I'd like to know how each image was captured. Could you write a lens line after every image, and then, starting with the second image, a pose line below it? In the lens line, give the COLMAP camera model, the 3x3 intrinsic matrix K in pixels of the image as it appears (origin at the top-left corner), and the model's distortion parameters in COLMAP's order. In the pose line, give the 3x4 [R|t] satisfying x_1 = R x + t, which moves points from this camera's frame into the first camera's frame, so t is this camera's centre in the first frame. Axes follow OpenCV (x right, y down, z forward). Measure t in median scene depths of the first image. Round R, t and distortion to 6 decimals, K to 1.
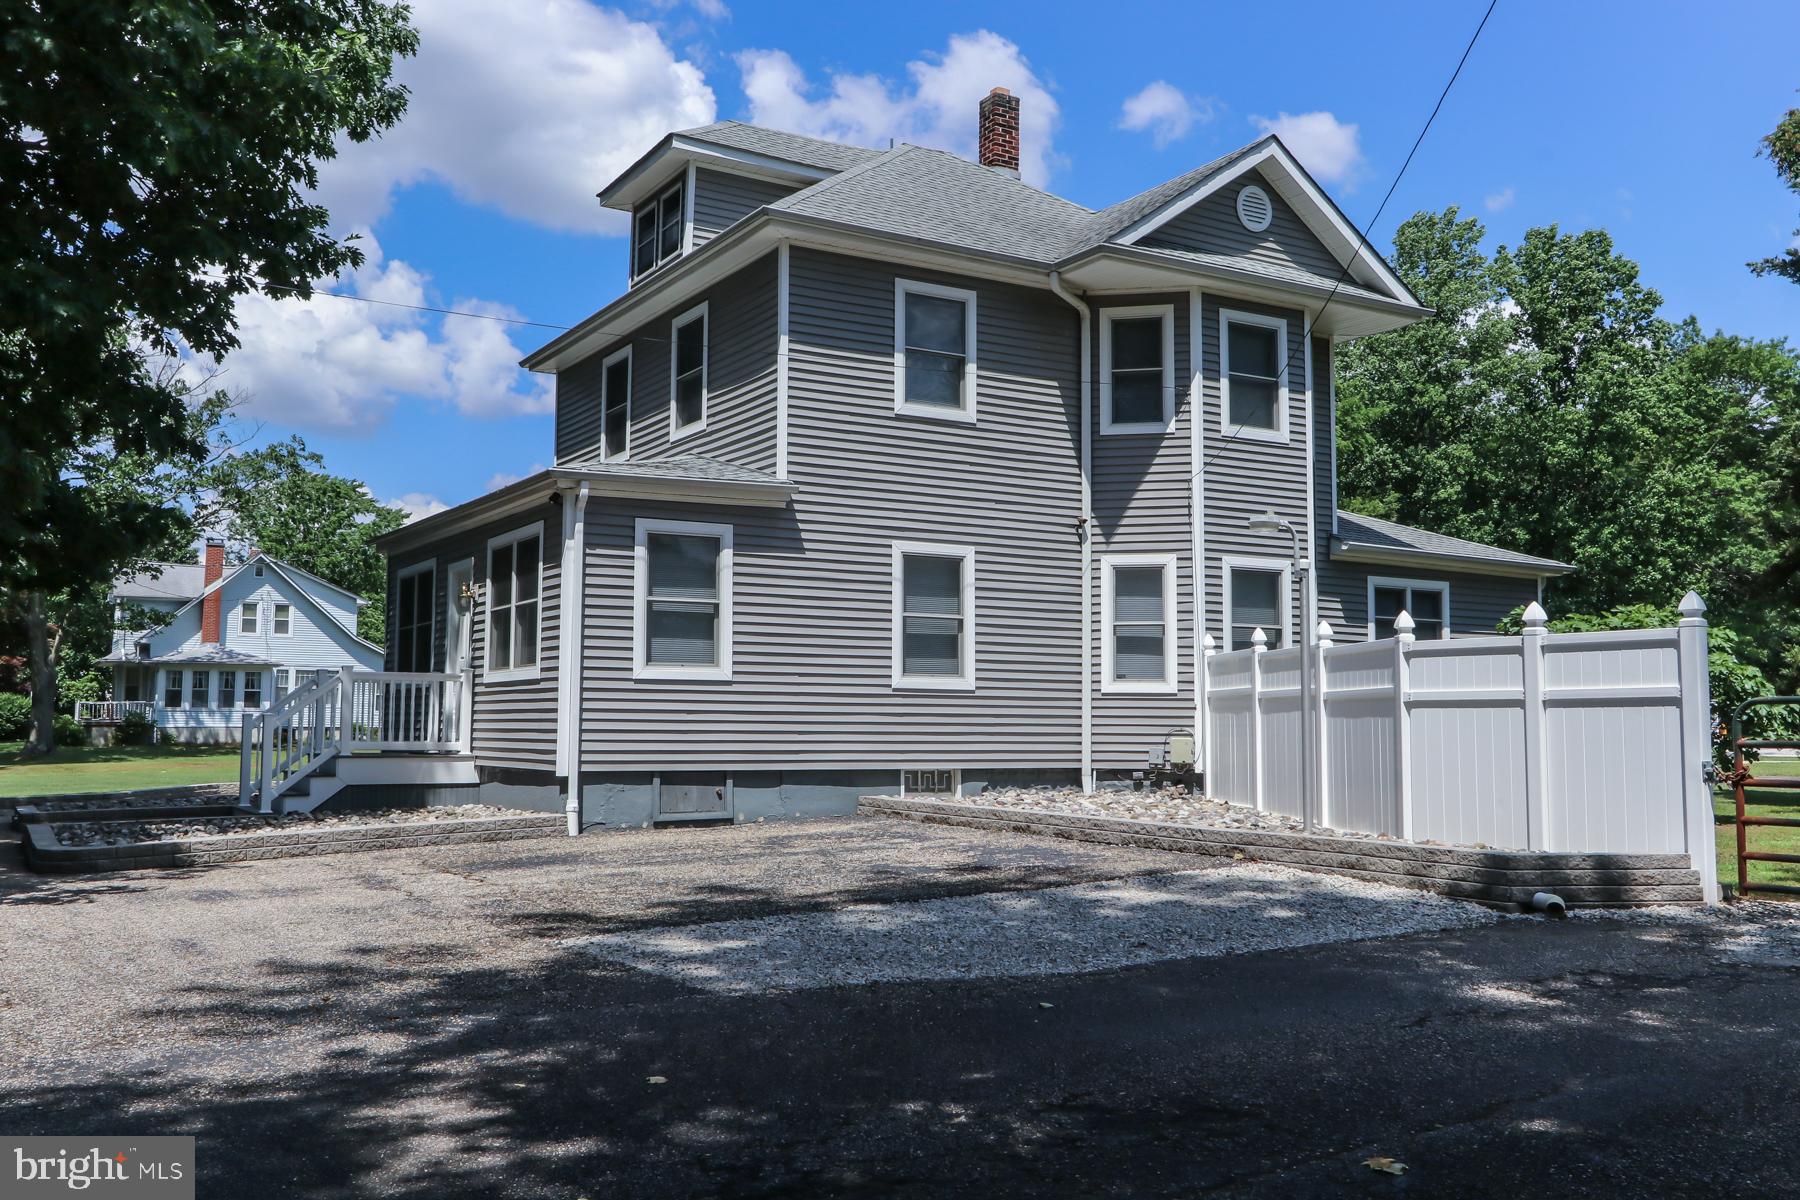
lens RADIAL K [[1606.8, 0, 893.8], [0, 1606.8, 594.7], [0, 0, 1]] dist [-0.003896, 0.009179]
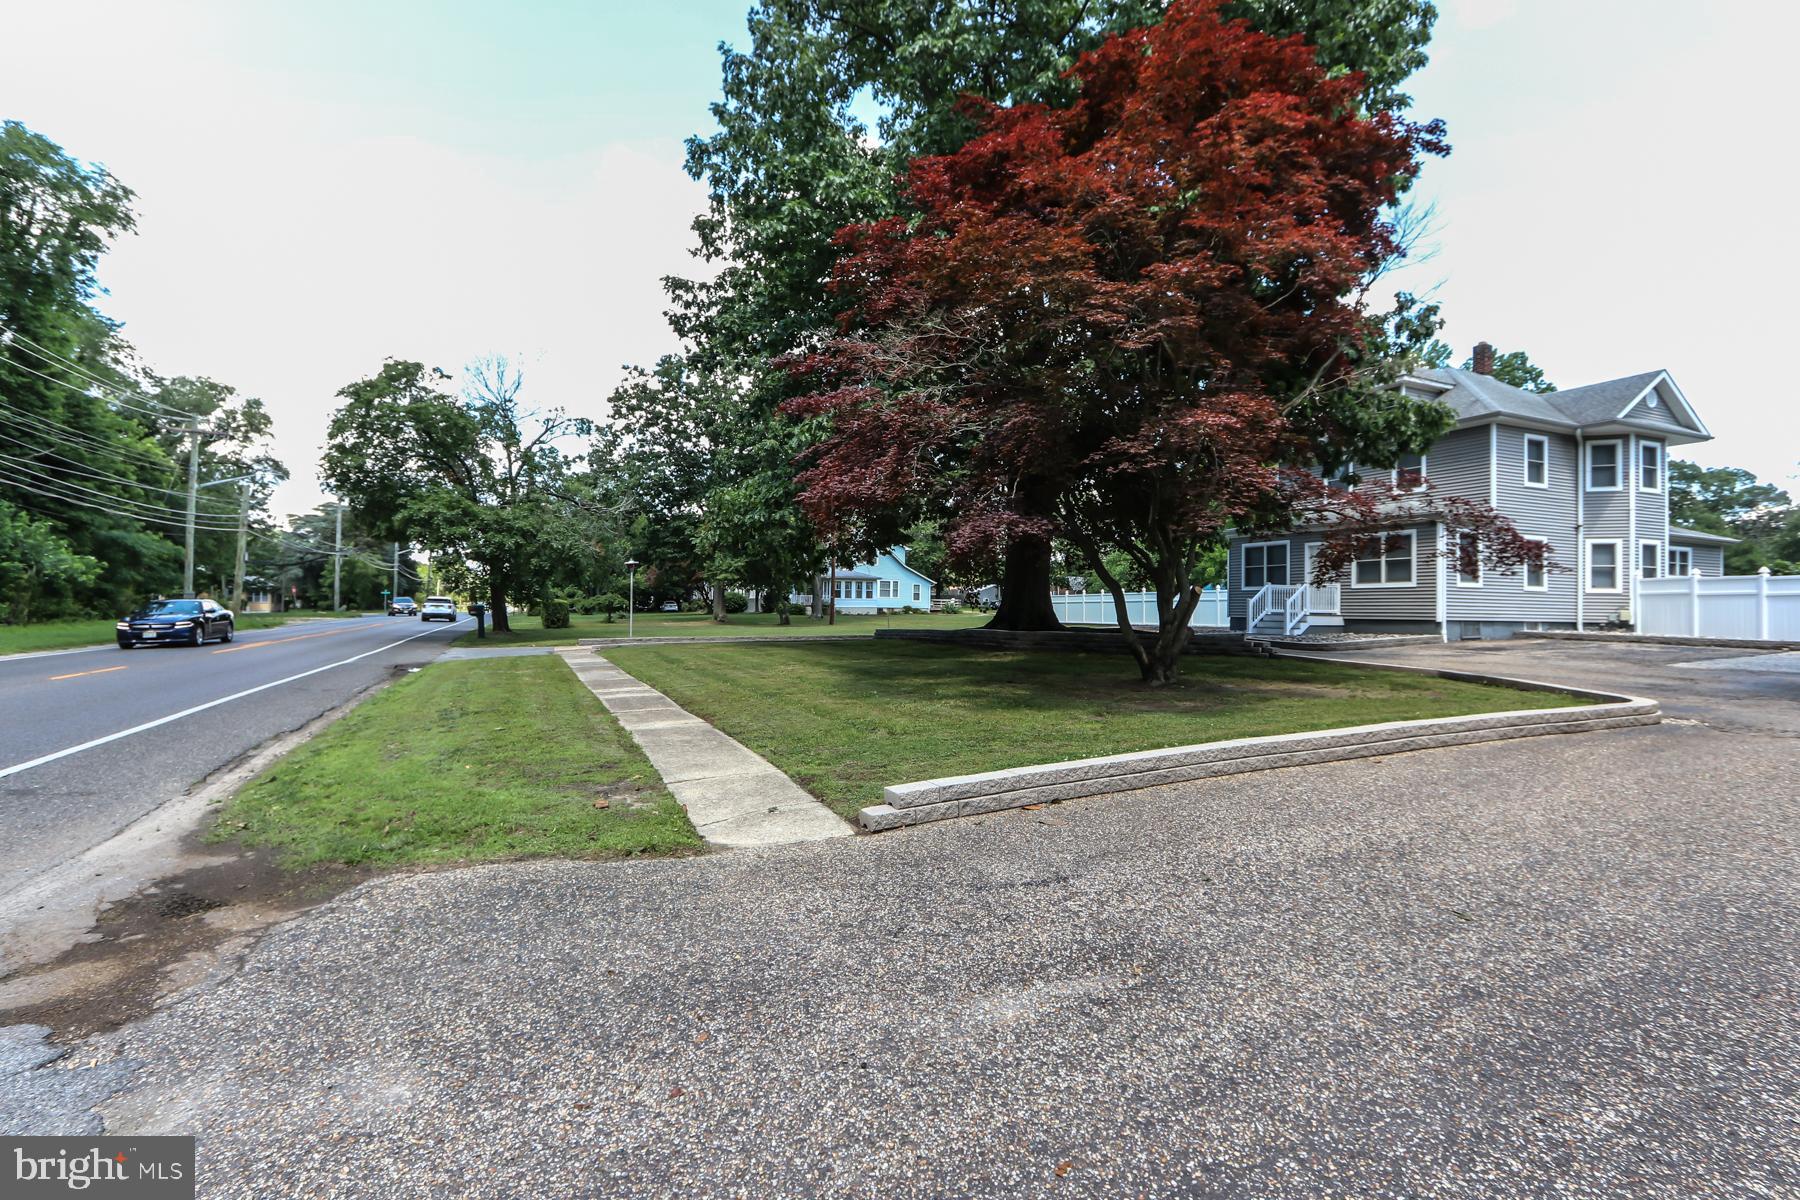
lens RADIAL K [[855.3, 0, 887.4], [0, 855.3, 600.6], [0, 0, 1]] dist [0.001158, 0.000830]
pose [[0.992926, 0.005876, -0.118586, -0.819062], [0.002390, 0.997583, 0.069442, -0.024359], [0.118707, -0.069234, 0.990513, -0.488635]]
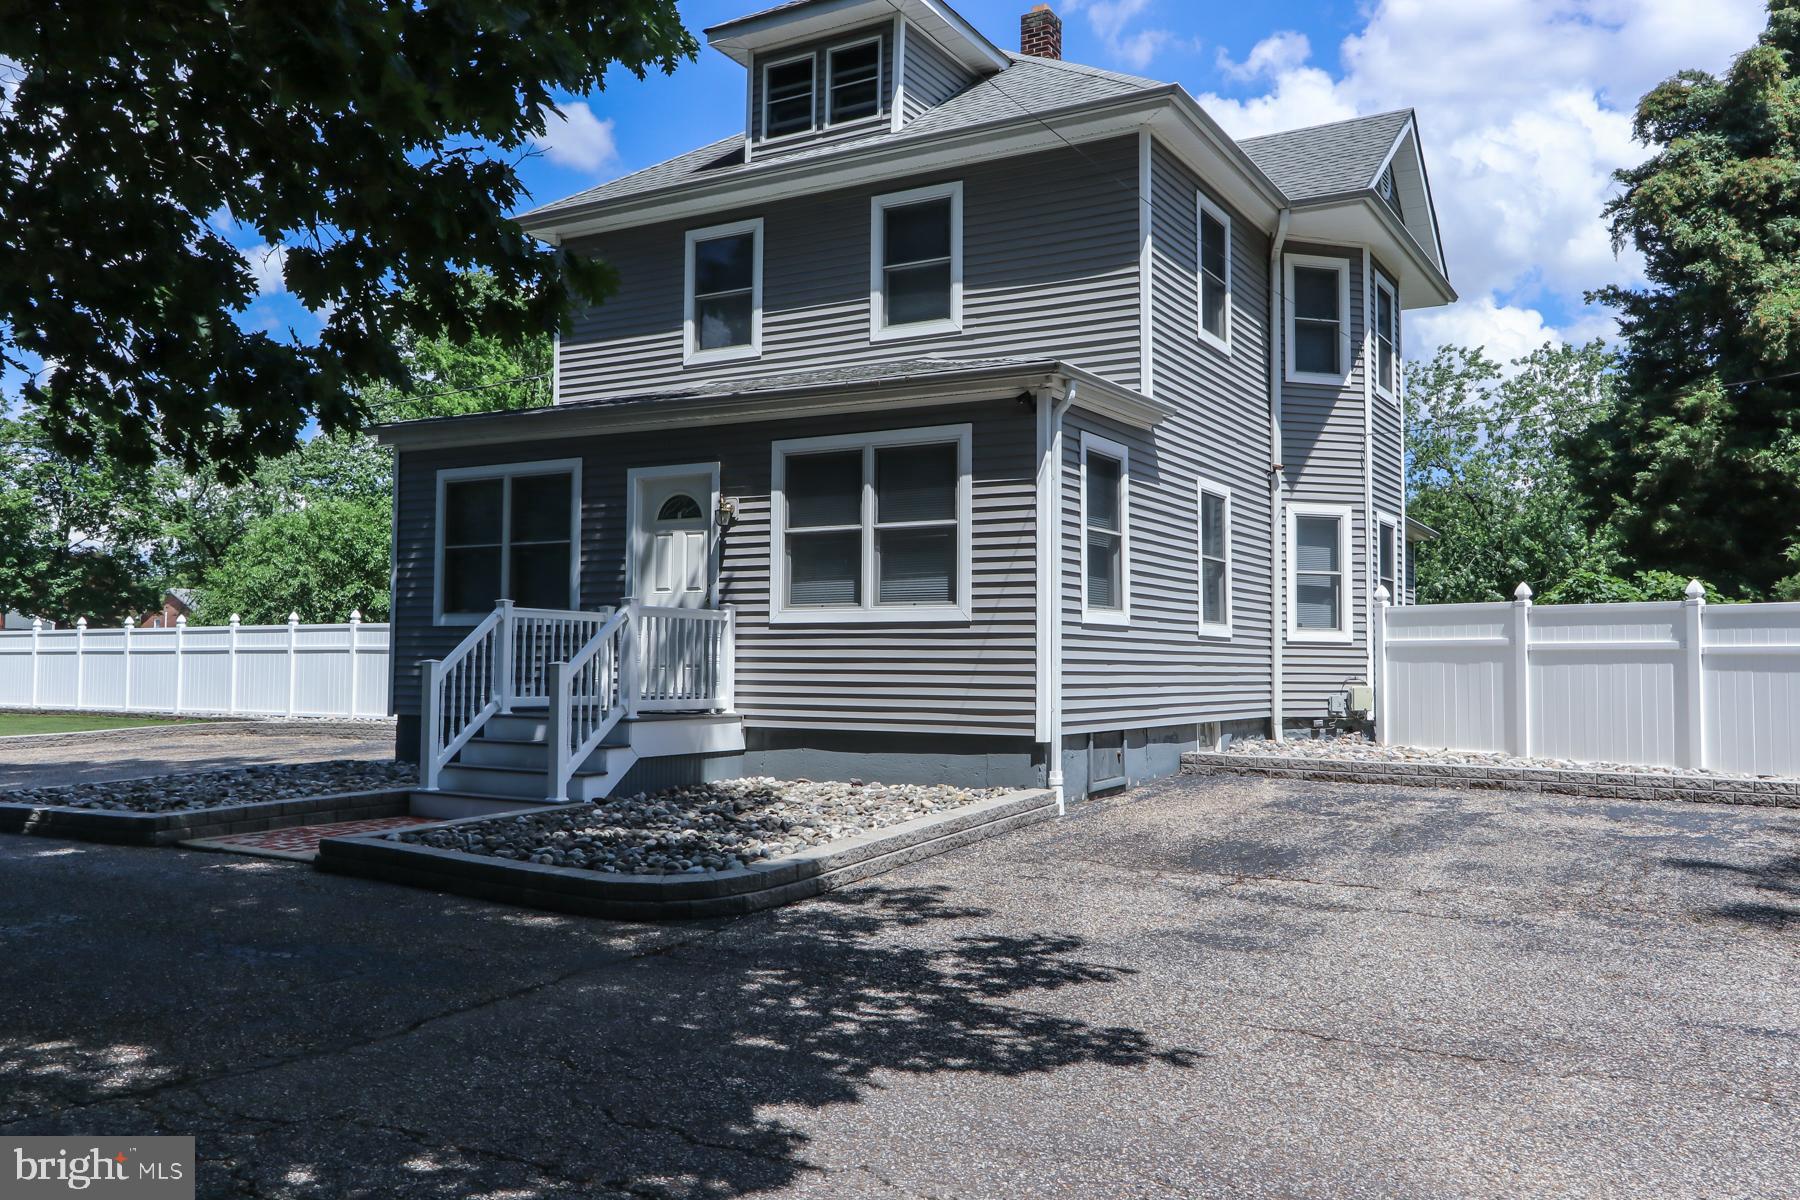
lens RADIAL K [[1463.7, 0, 891.4], [0, 1463.7, 600.9], [0, 0, 1]] dist [-0.010958, 0.015946]
pose [[0.874362, 0.022362, 0.484758, -0.527774], [-0.043039, 0.998575, 0.031565, 0.017997], [-0.483362, -0.048462, 0.874078, 0.328507]]
